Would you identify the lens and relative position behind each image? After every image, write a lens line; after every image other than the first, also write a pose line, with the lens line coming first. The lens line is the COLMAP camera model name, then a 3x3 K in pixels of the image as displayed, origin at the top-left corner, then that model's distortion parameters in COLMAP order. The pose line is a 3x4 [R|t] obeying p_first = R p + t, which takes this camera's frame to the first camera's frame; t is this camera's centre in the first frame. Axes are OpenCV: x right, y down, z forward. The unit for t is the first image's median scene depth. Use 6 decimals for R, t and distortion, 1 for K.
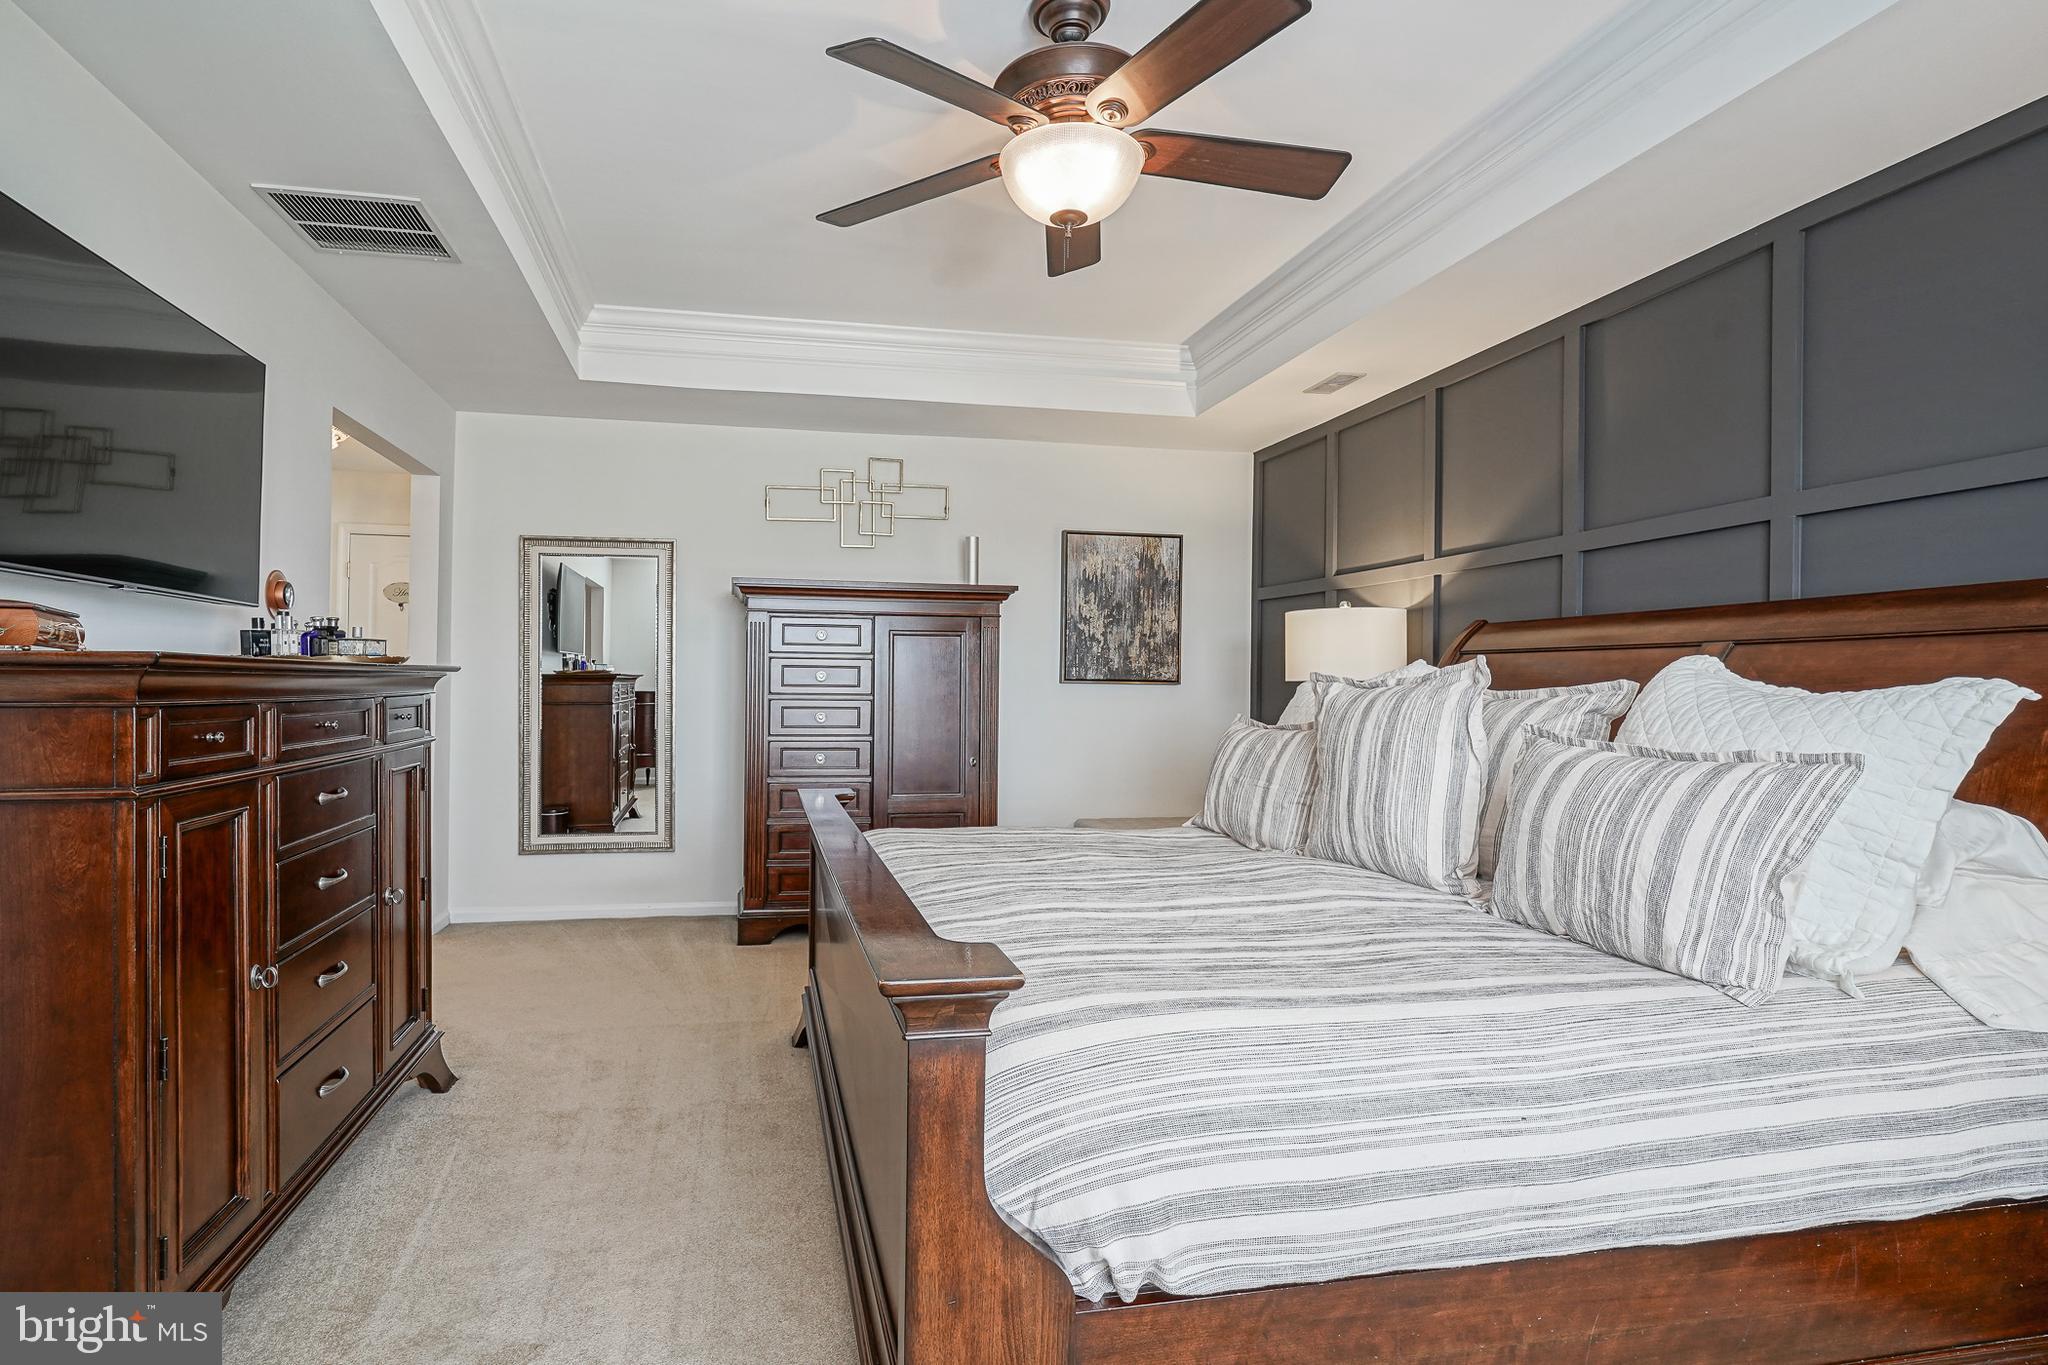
lens RADIAL K [[1067.2, 0, 1023.1], [0, 1067.2, 699.1], [0, 0, 1]] dist [0.001513, 0.000424]
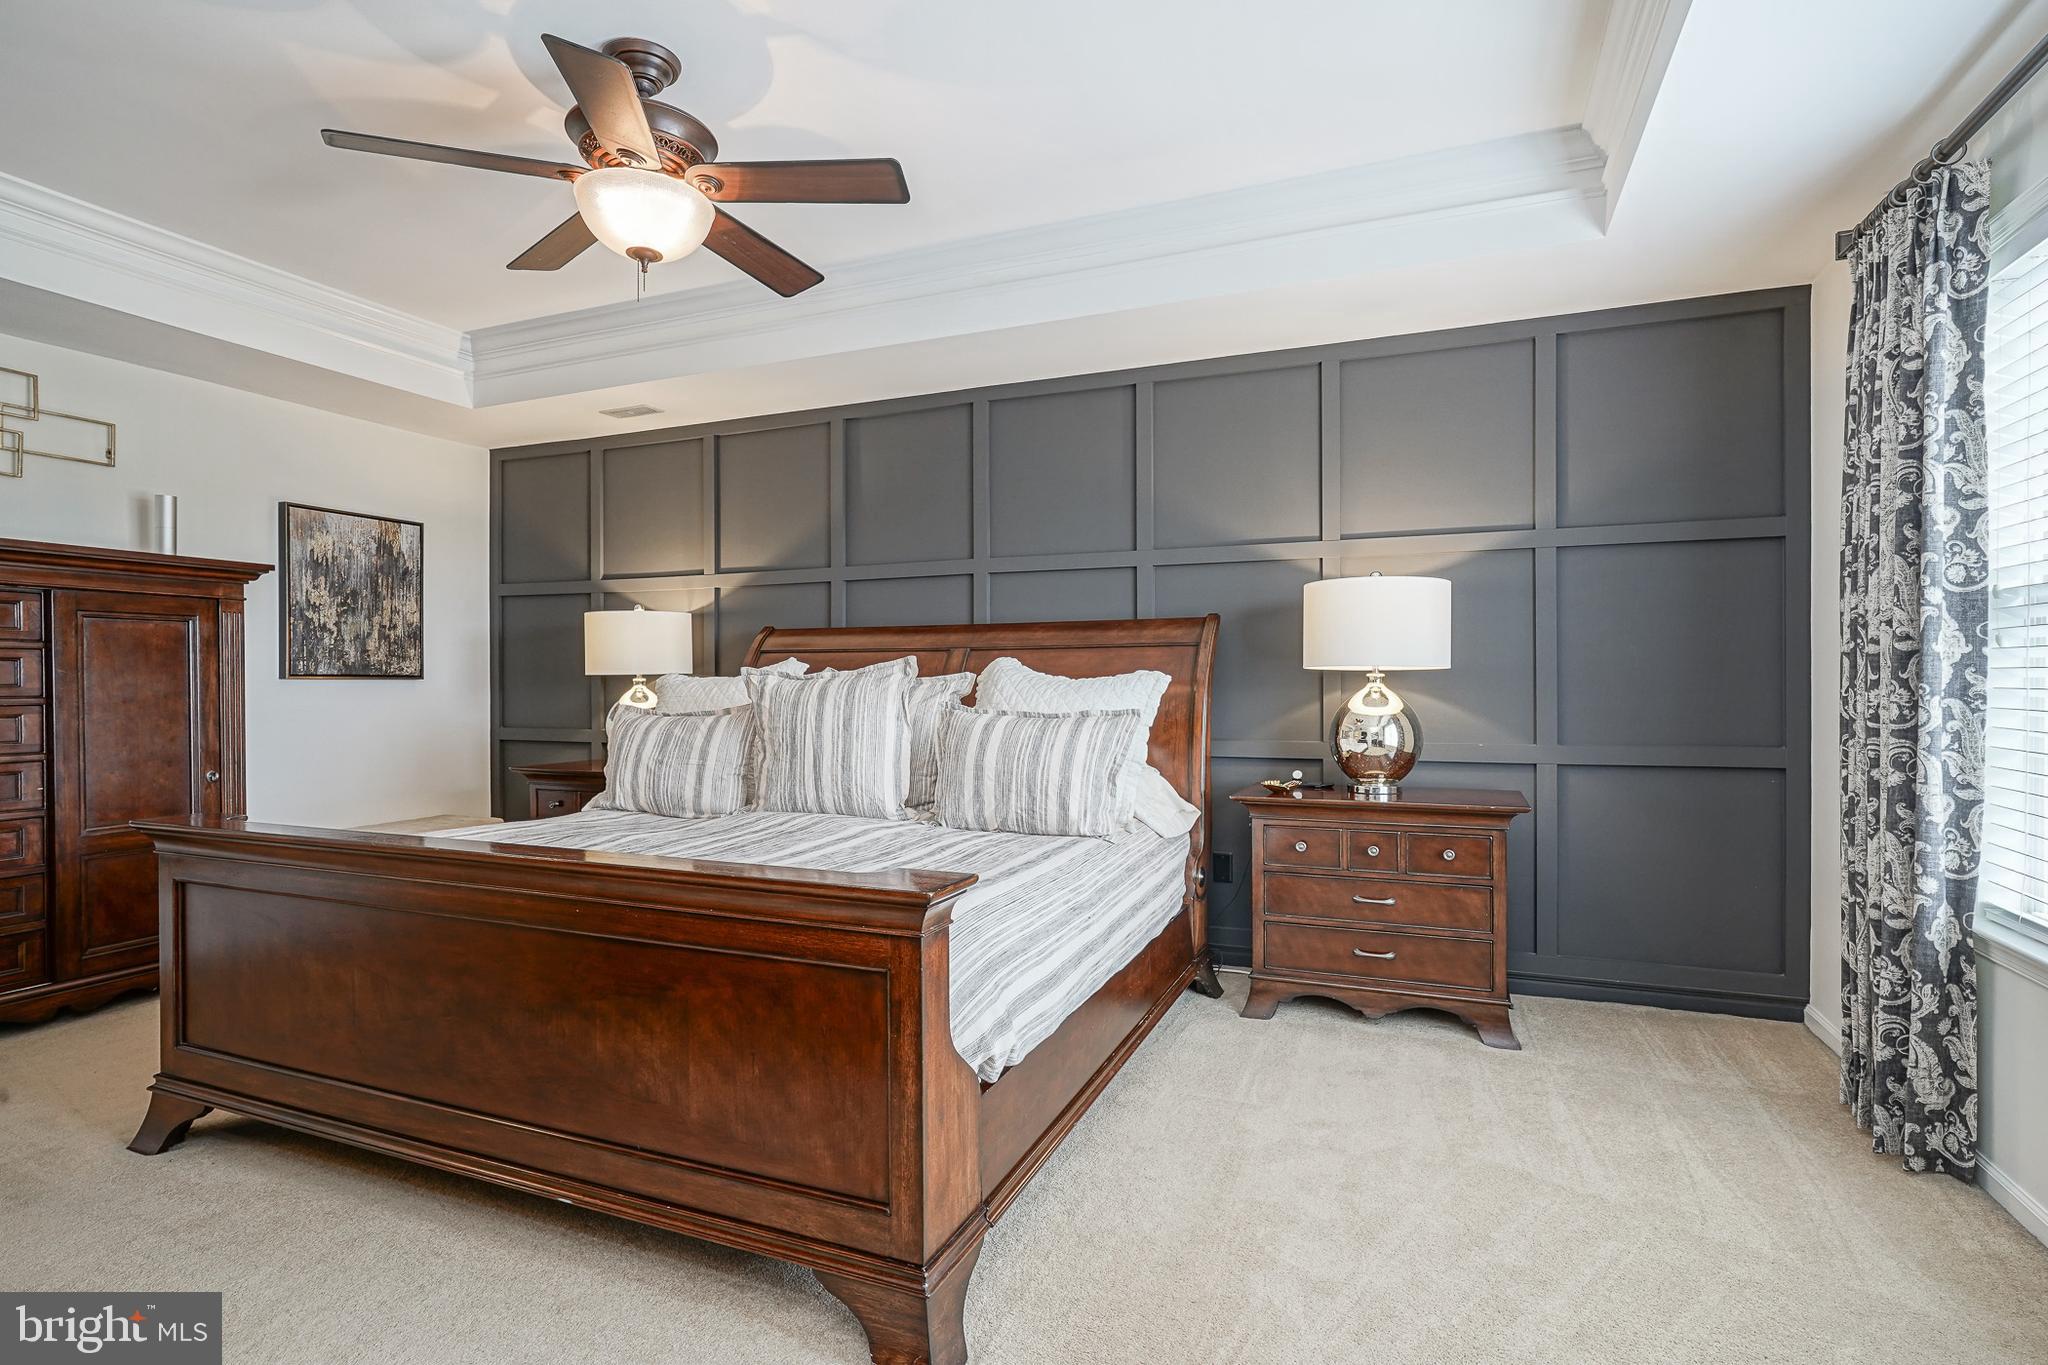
lens RADIAL K [[1021.8, 0, 1020.3], [0, 1021.8, 714.5], [0, 0, 1]] dist [-0.016279, 0.007355]
pose [[0.546505, -0.037116, 0.836633, -0.409841], [0.019236, 0.999310, 0.031768, -0.001239], [-0.837235, -0.001268, 0.546842, 0.066489]]
